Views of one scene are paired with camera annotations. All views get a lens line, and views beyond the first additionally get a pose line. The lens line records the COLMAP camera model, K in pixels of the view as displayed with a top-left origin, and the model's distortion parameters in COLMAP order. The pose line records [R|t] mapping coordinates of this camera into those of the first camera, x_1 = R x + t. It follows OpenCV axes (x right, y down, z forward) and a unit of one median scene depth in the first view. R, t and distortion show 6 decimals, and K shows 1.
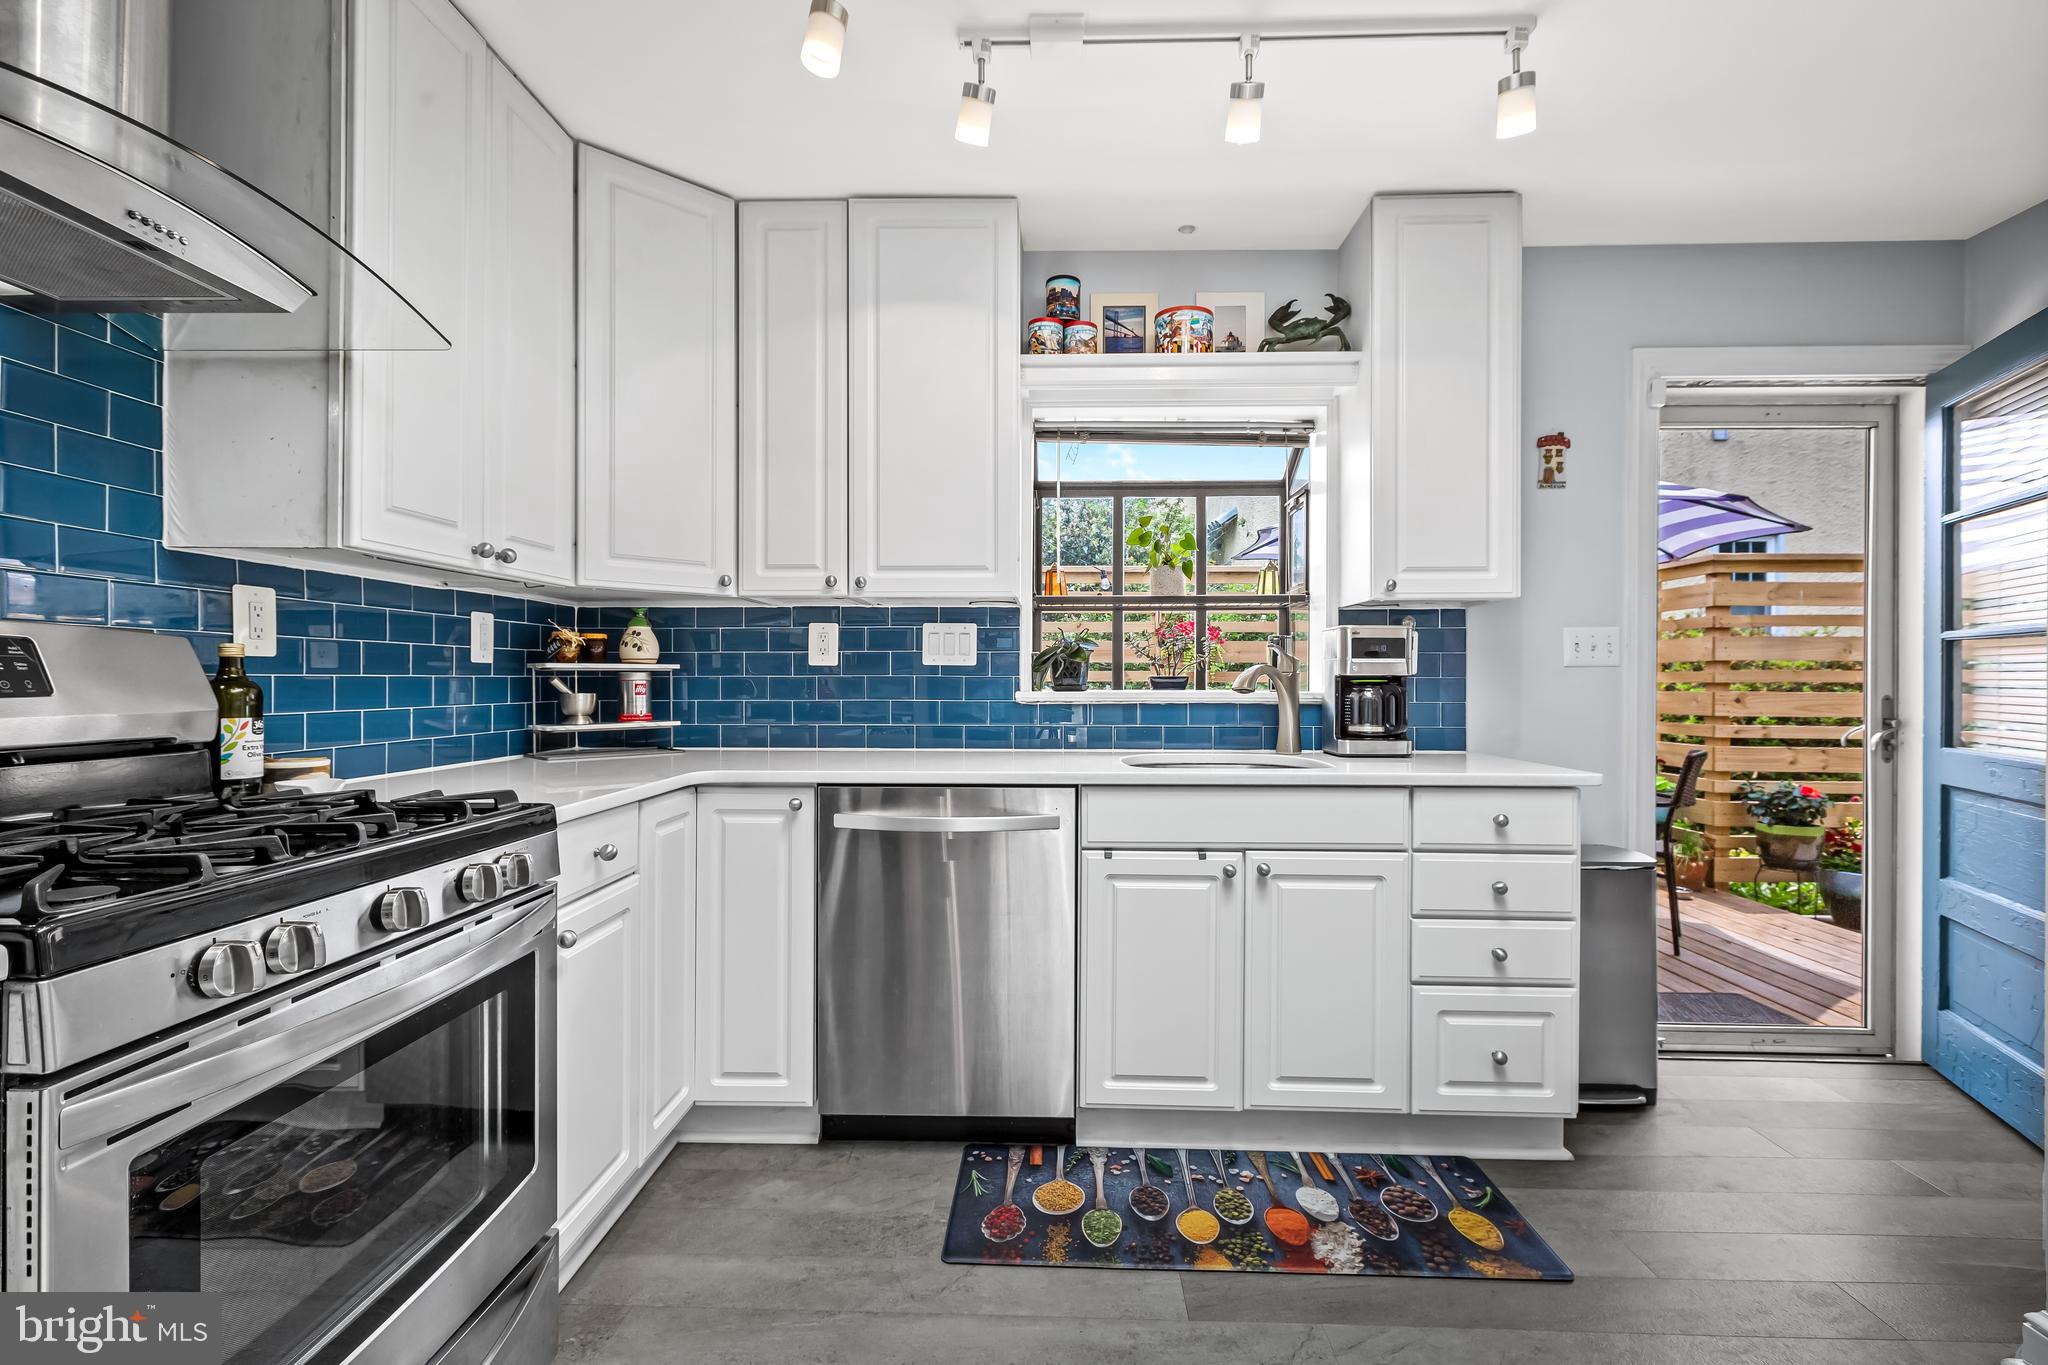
lens RADIAL K [[935.2, 0, 1021.7], [0, 935.2, 683.8], [0, 0, 1]] dist [-0.001285, 0.000723]
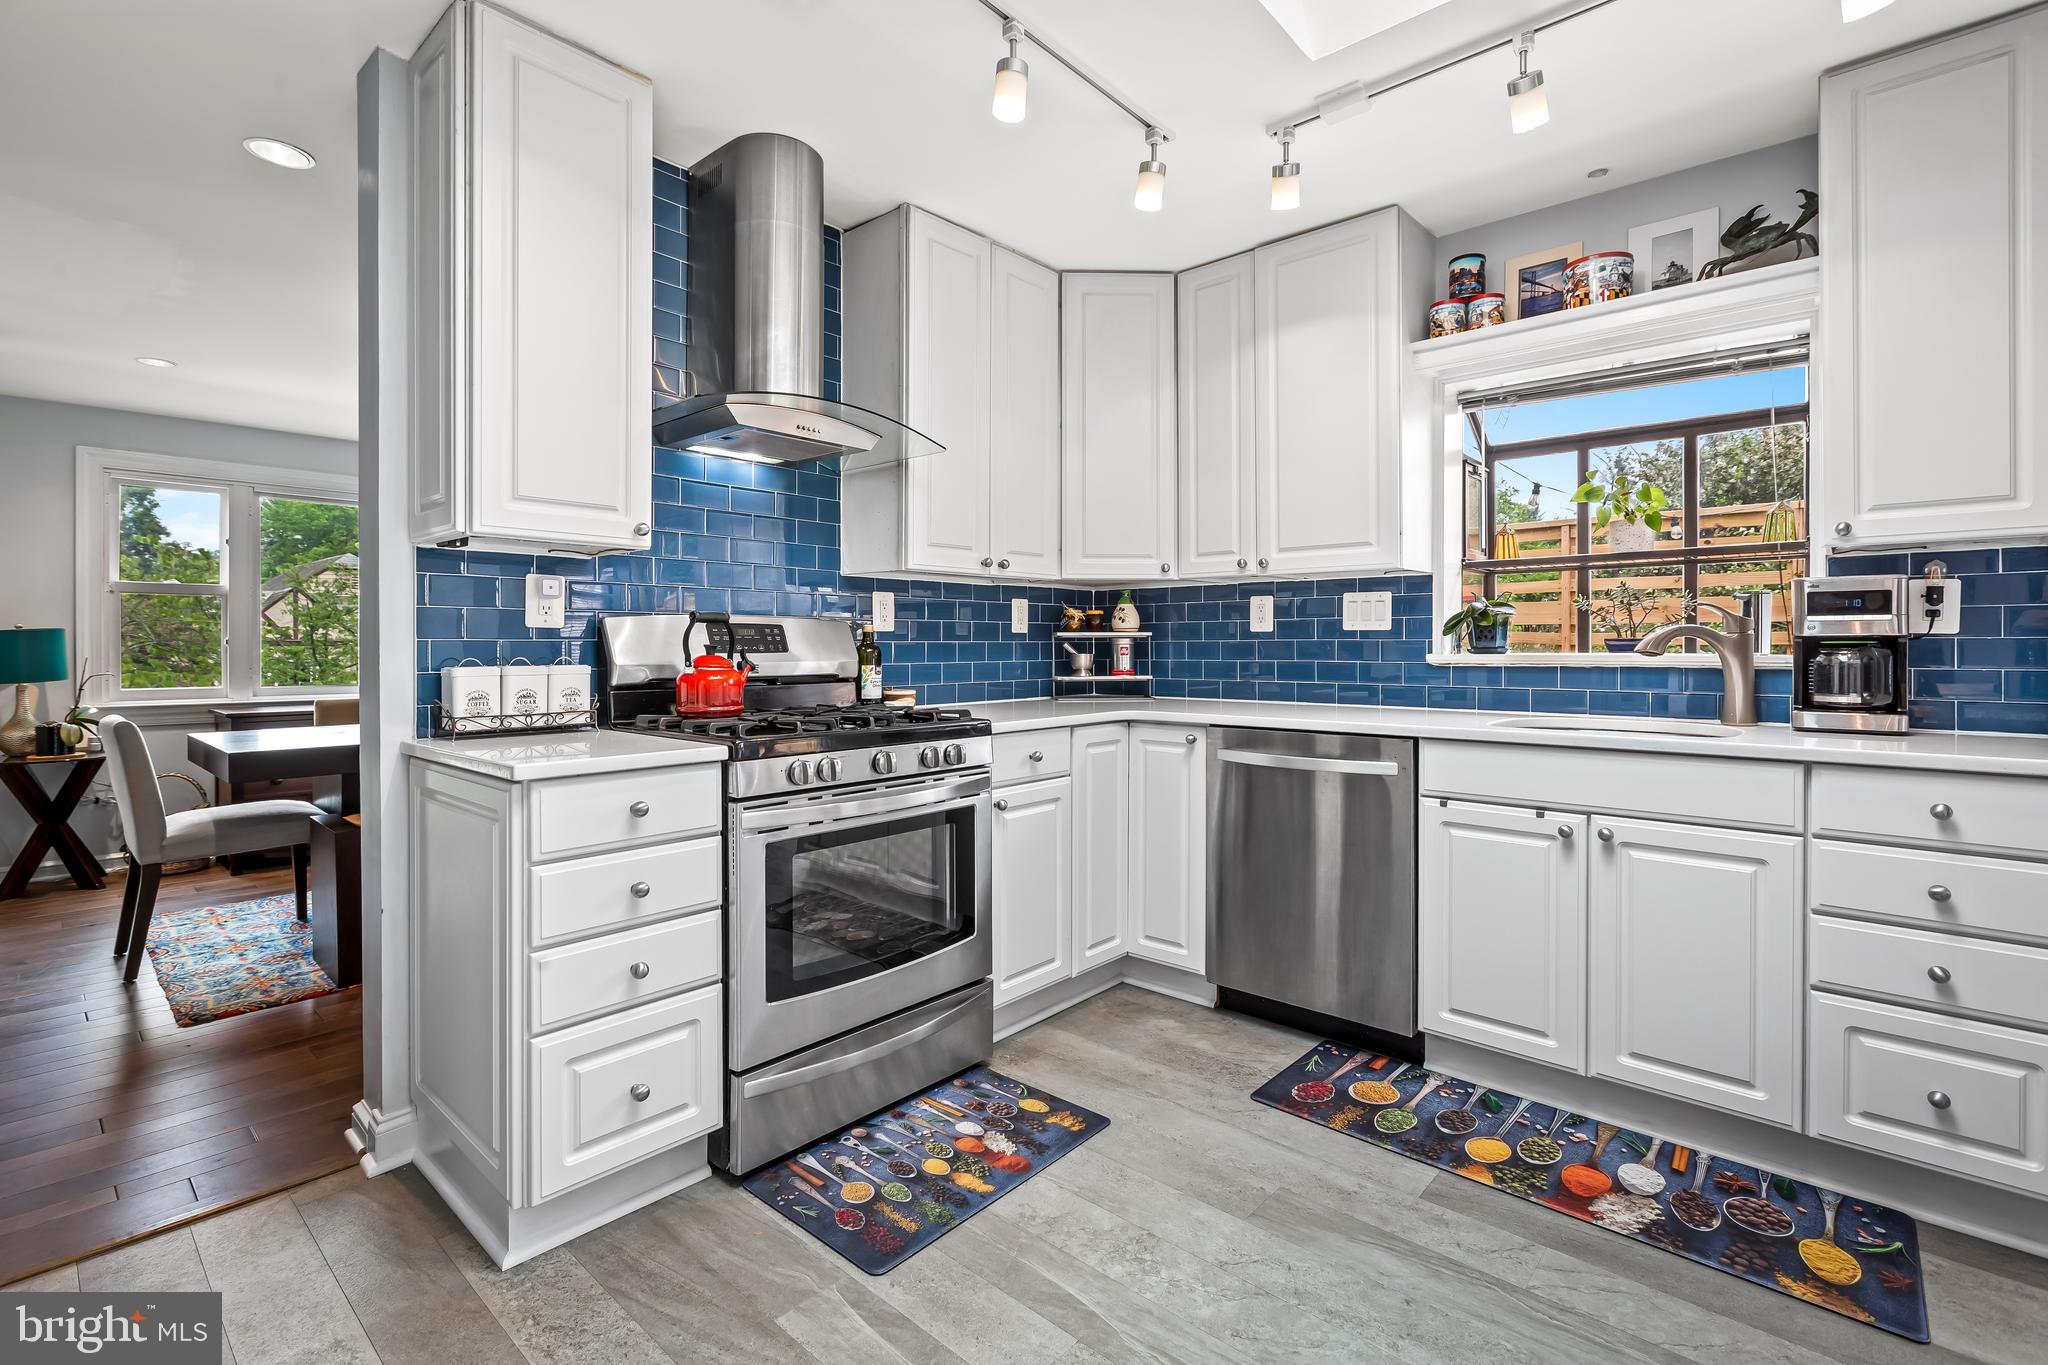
lens RADIAL K [[935.2, 0, 983.8], [0, 935.2, 647.8], [0, 0, 1]] dist [-0.001285, 0.000723]
pose [[0.746409, -0.000672, -0.665487, 0.410849], [0.000205, 1.000000, -0.000779, 0.002663], [0.665487, 0.000445, 0.746409, -0.164316]]
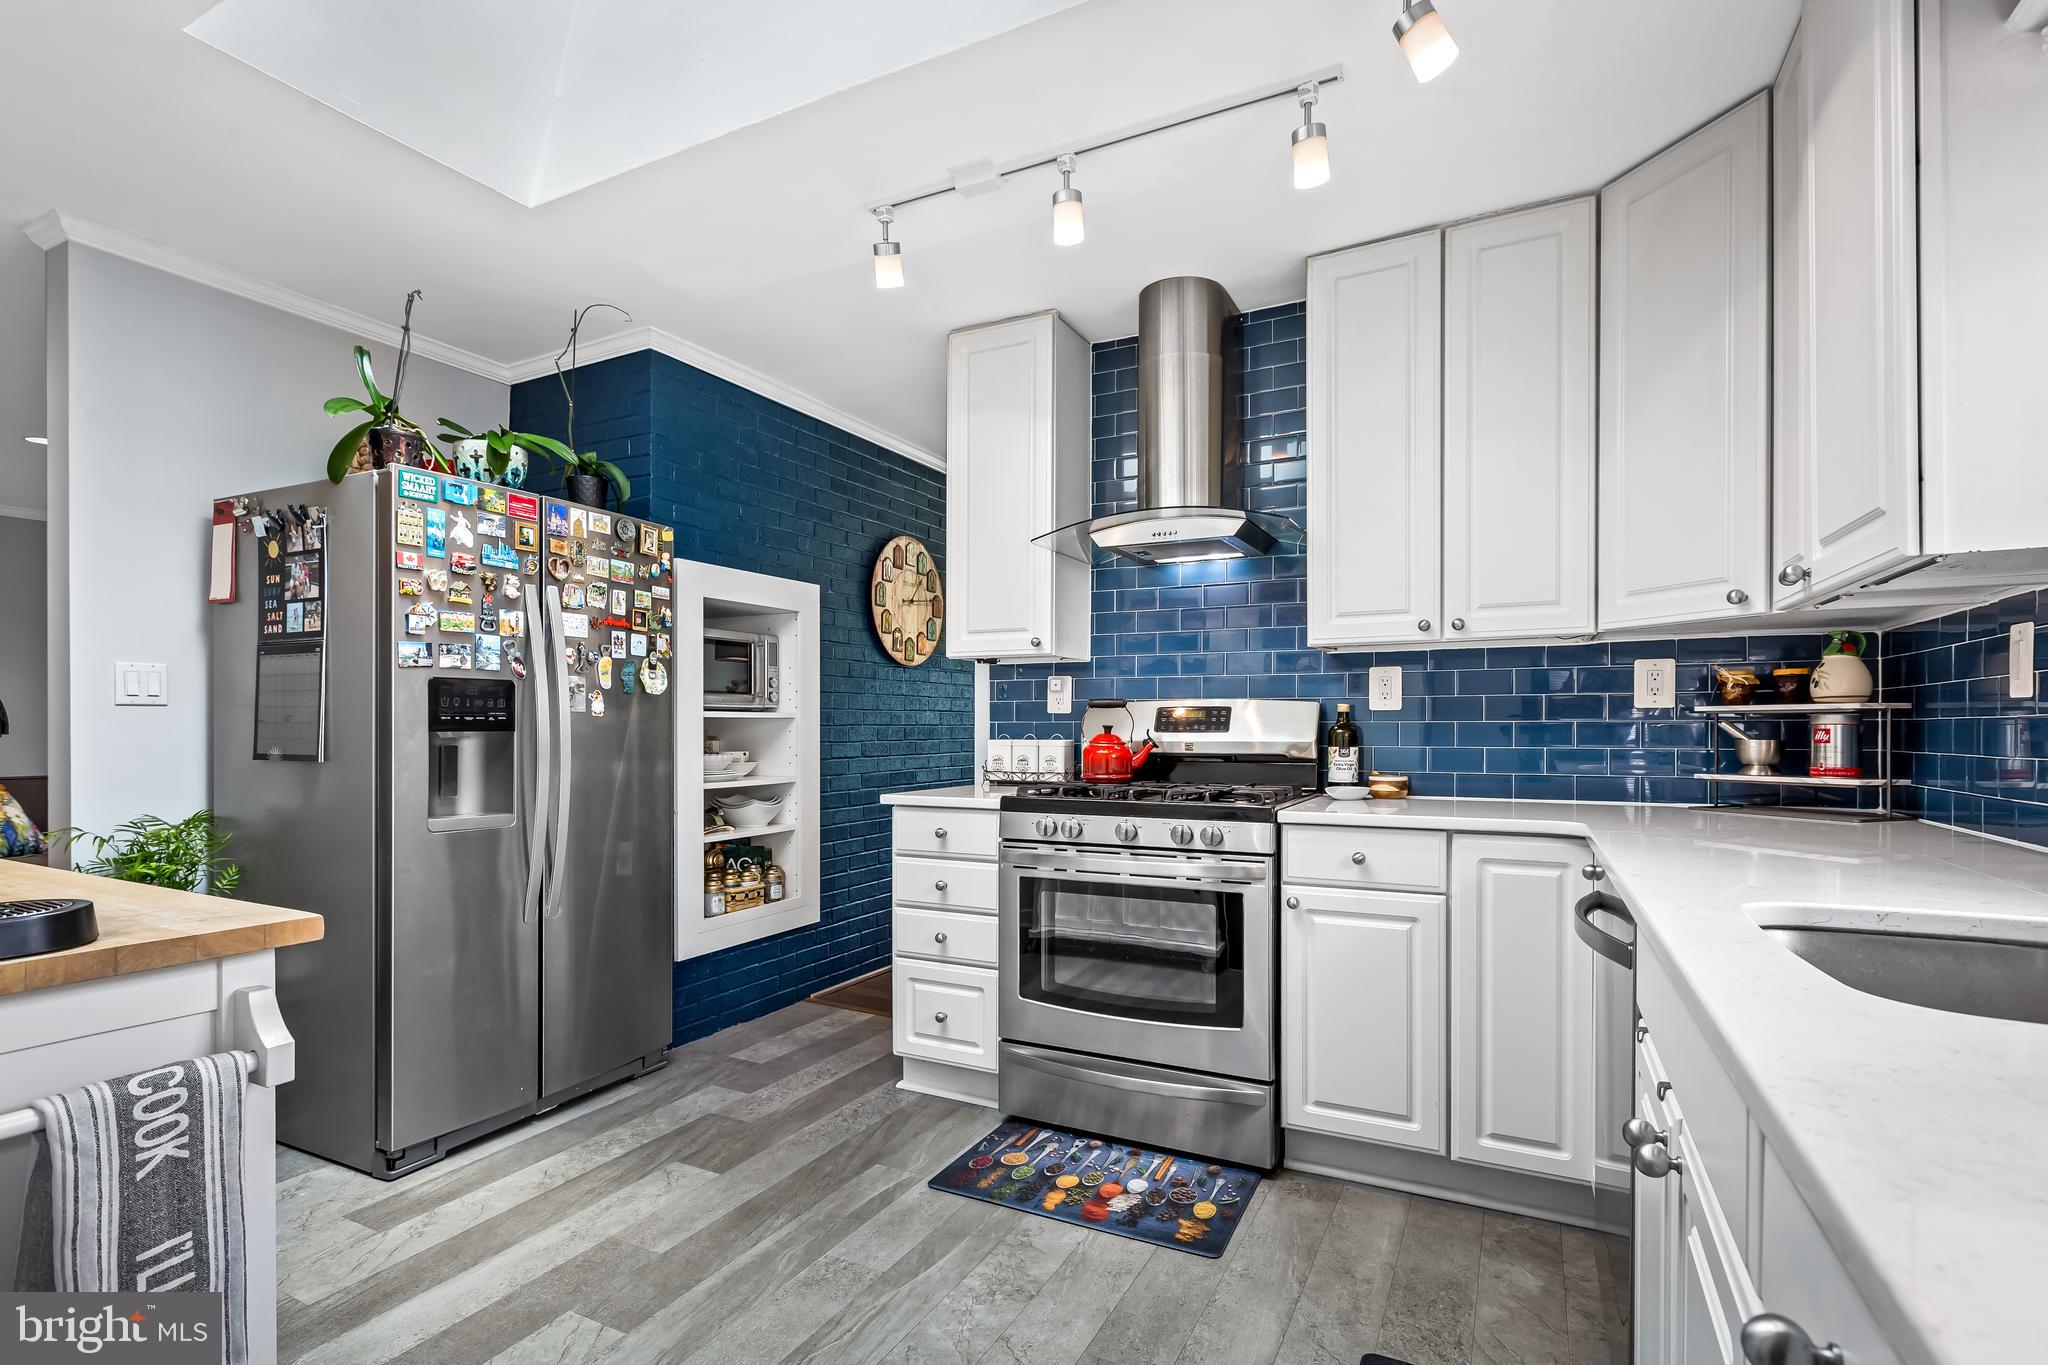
lens RADIAL K [[935.2, 0, 983.2], [0, 935.2, 738.1], [0, 0, 1]] dist [-0.001285, 0.000723]
pose [[-0.445826, 0.009999, -0.895064, 0.748913], [-0.002831, 0.999917, 0.012580, -0.000059], [0.895115, 0.008142, -0.445761, 0.886898]]
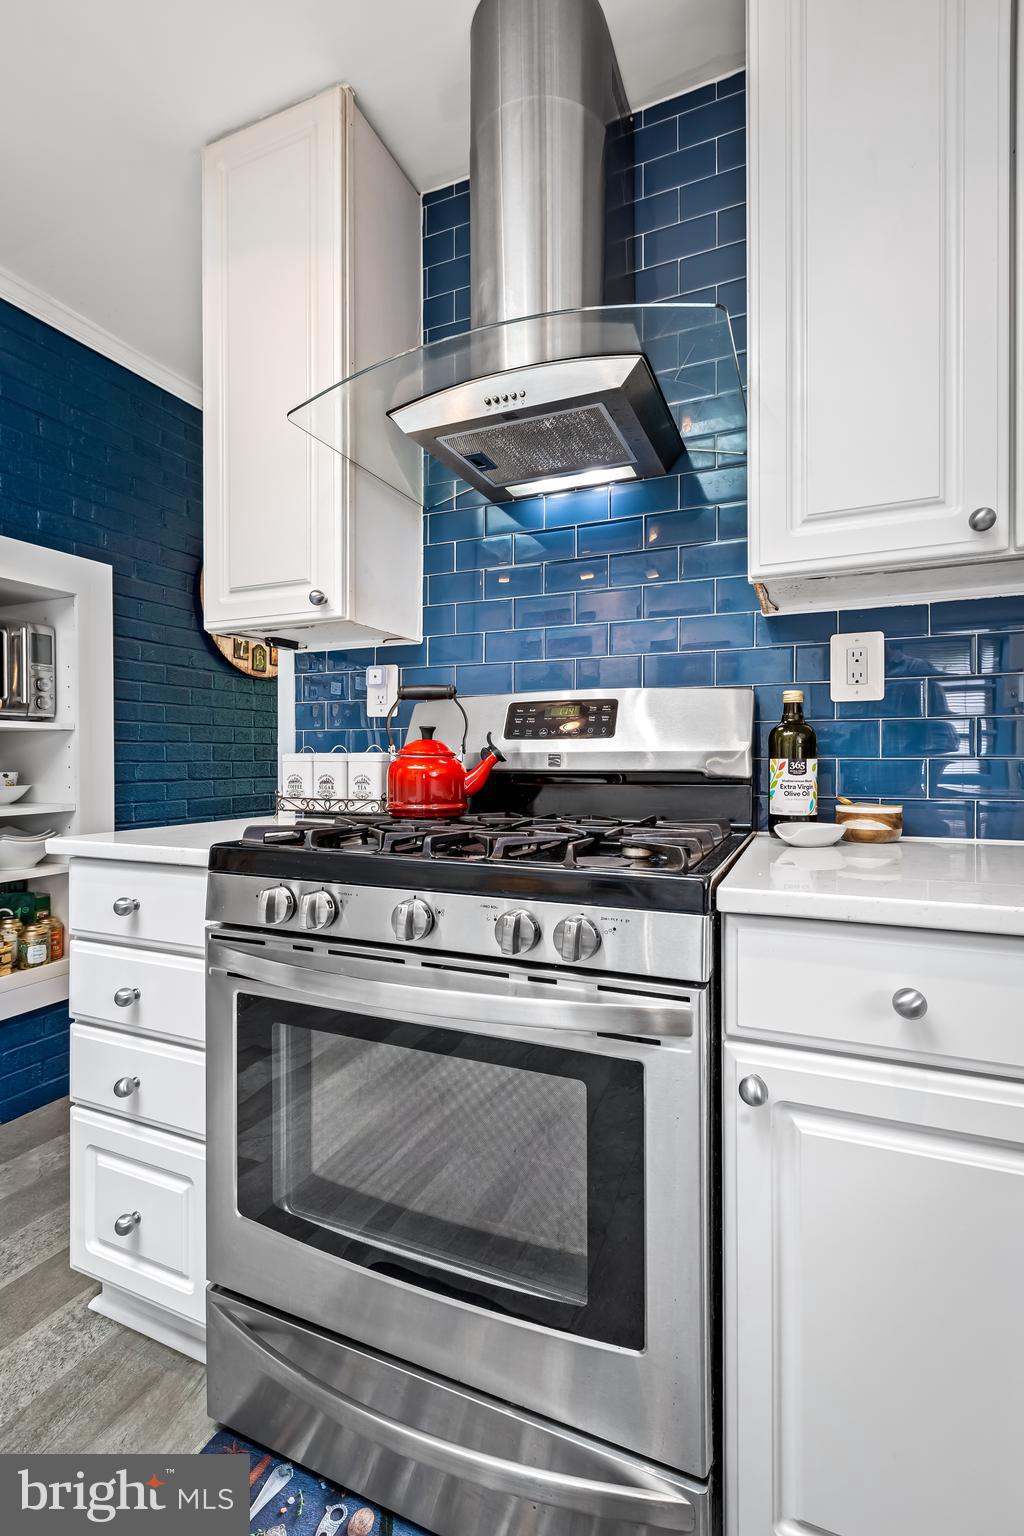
lens RADIAL K [[701.4, 0, 482.6], [0, 701.4, 761.5], [0, 0, 1]] dist [-0.001285, 0.000723]
pose [[-0.382041, 0.000907, -0.924145, 0.031918], [-0.003884, 0.999989, 0.002587, 0.028881], [0.924137, 0.004578, -0.382033, 0.739049]]
